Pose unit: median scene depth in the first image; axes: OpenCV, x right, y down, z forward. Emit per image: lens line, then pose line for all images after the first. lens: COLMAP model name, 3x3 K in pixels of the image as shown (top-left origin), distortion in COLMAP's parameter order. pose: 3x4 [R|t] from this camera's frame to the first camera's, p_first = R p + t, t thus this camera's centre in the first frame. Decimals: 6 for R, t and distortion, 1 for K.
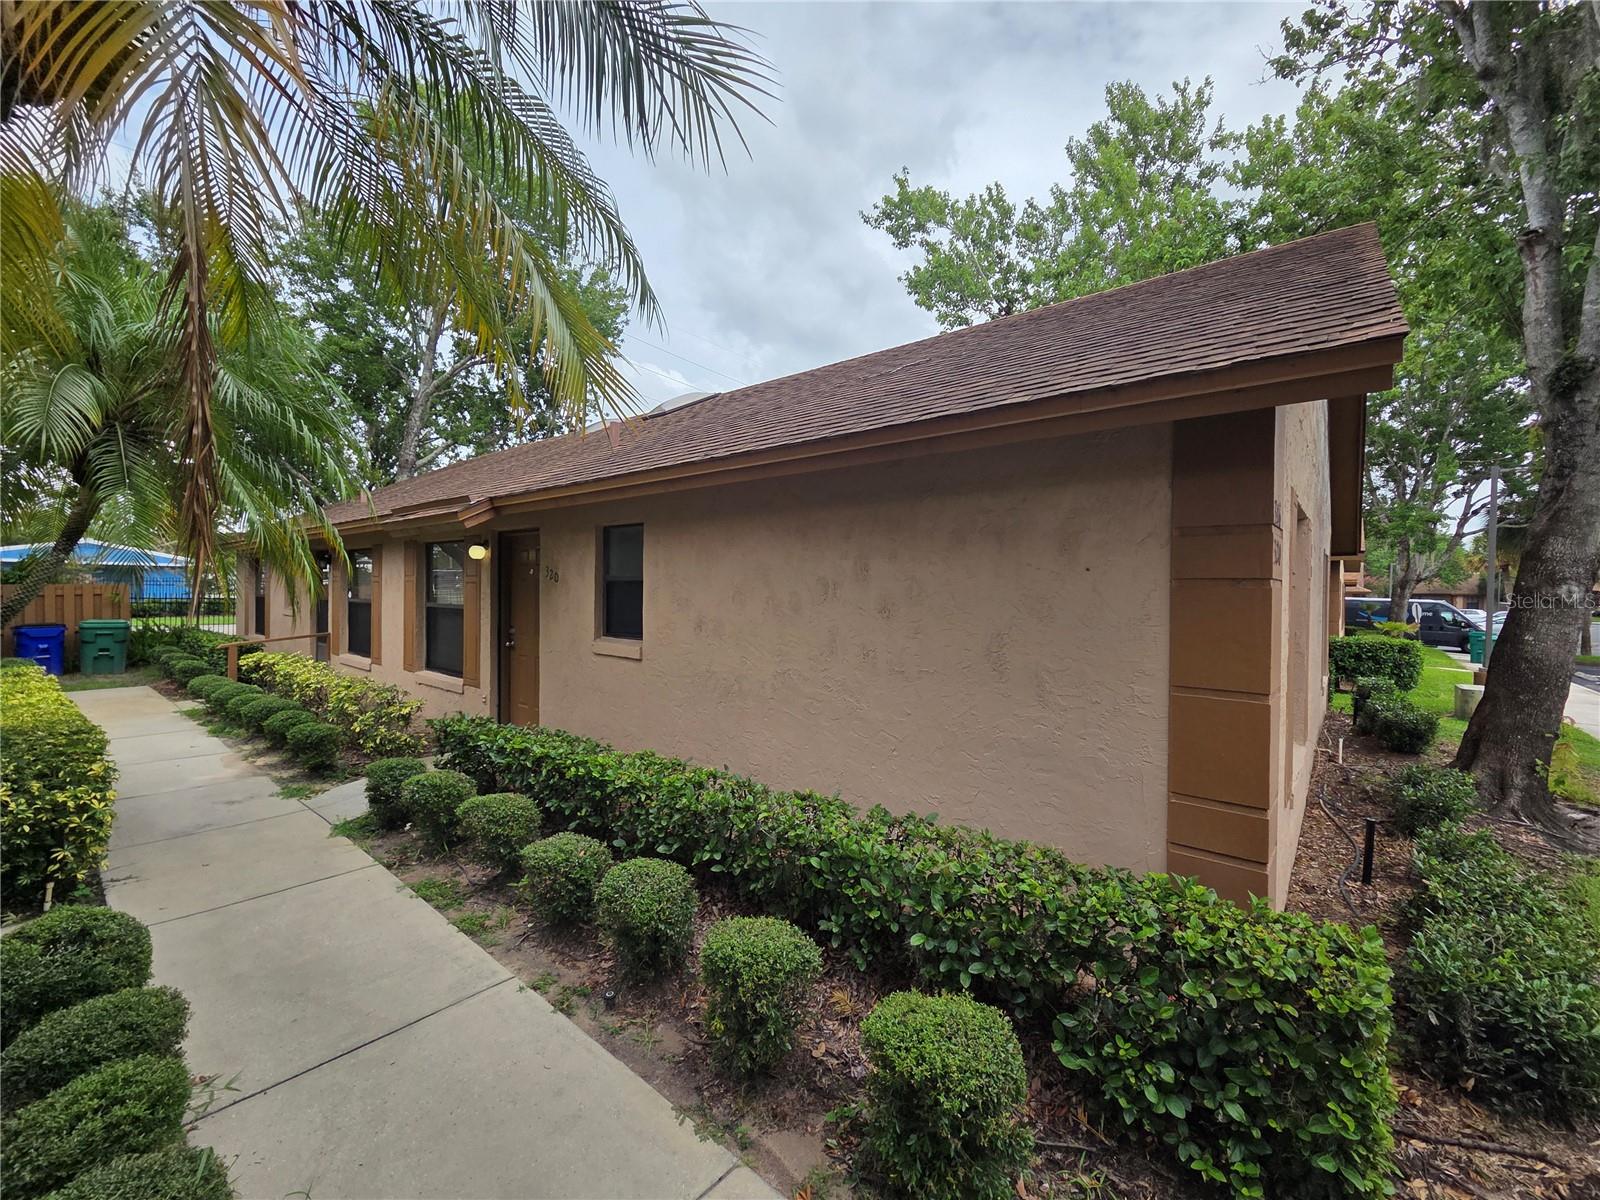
lens RADIAL K [[657.7, 0, 800.0], [0, 657.7, 600.0], [0, 0, 1]] dist [-0.002678, -0.000387]
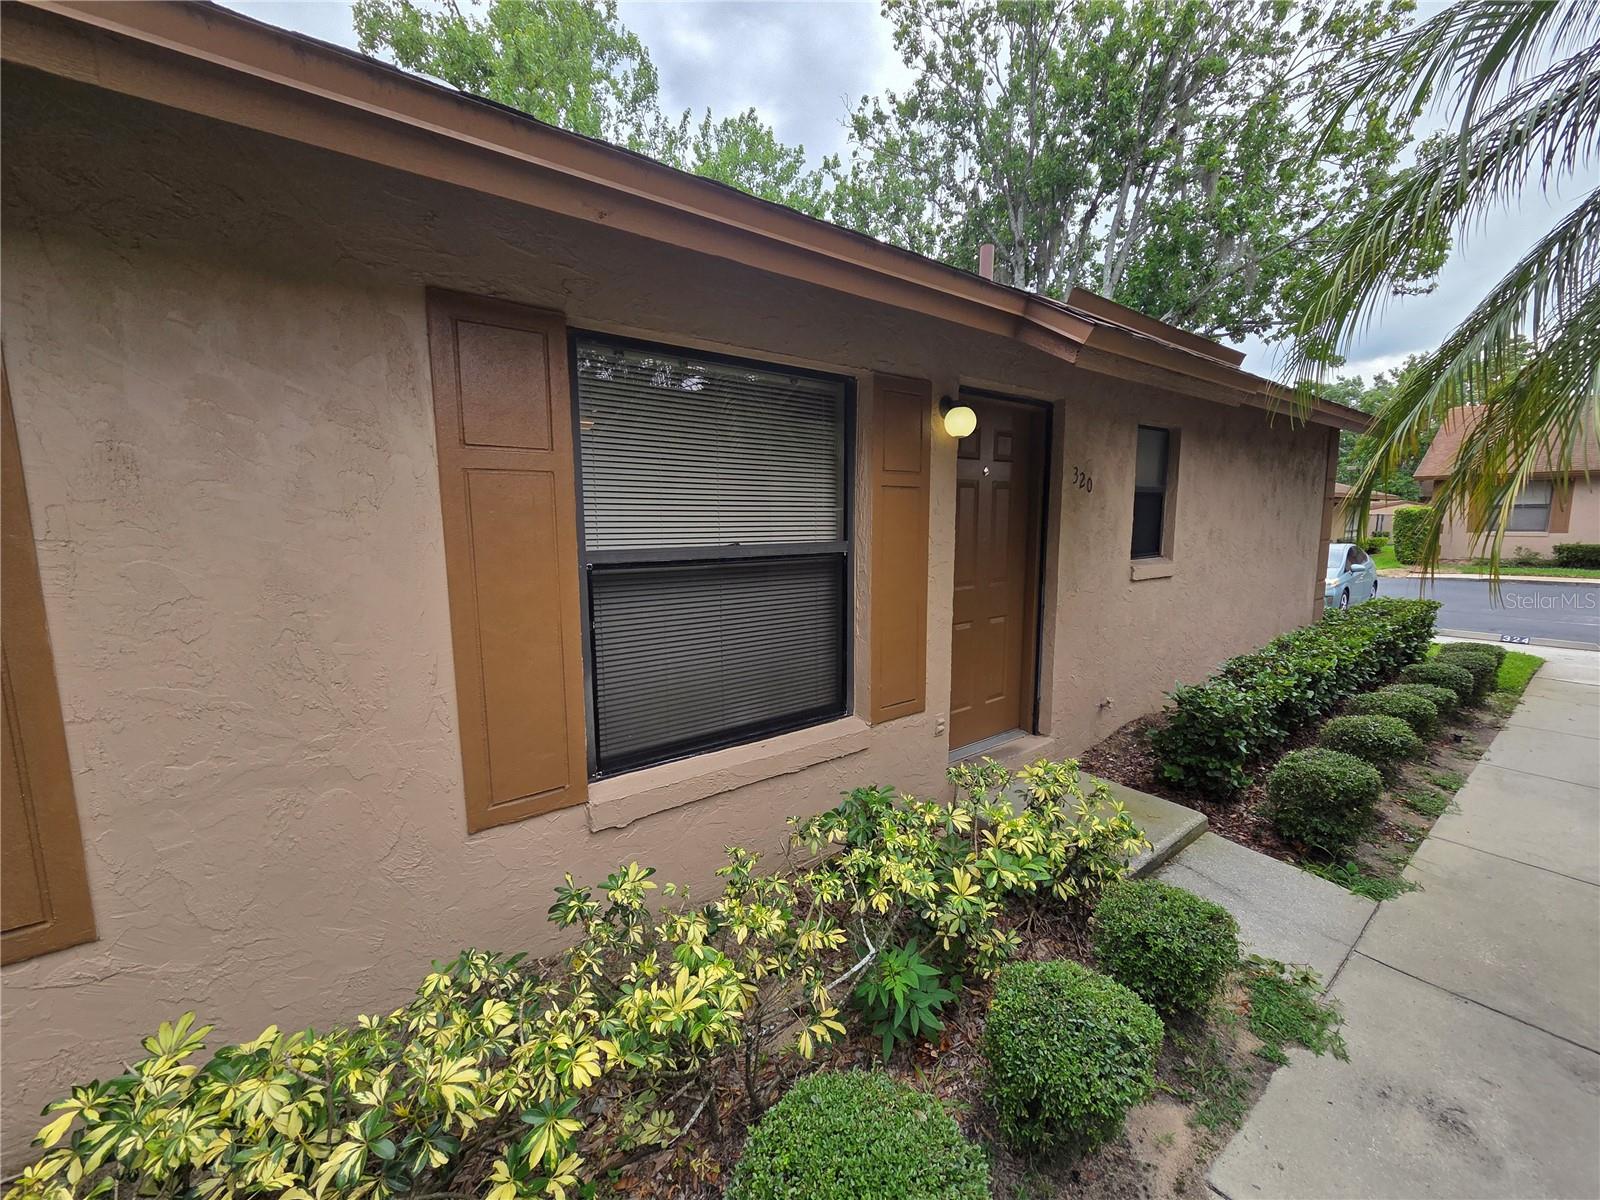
lens RADIAL K [[657.7, 0, 800.0], [0, 657.7, 600.0], [0, 0, 1]] dist [-0.002678, -0.000387]
pose [[0.210027, -0.142016, 0.967326, -1.248857], [0.020285, 0.989814, 0.140913, -0.020715], [-0.977485, -0.009974, 0.210768, 1.280040]]
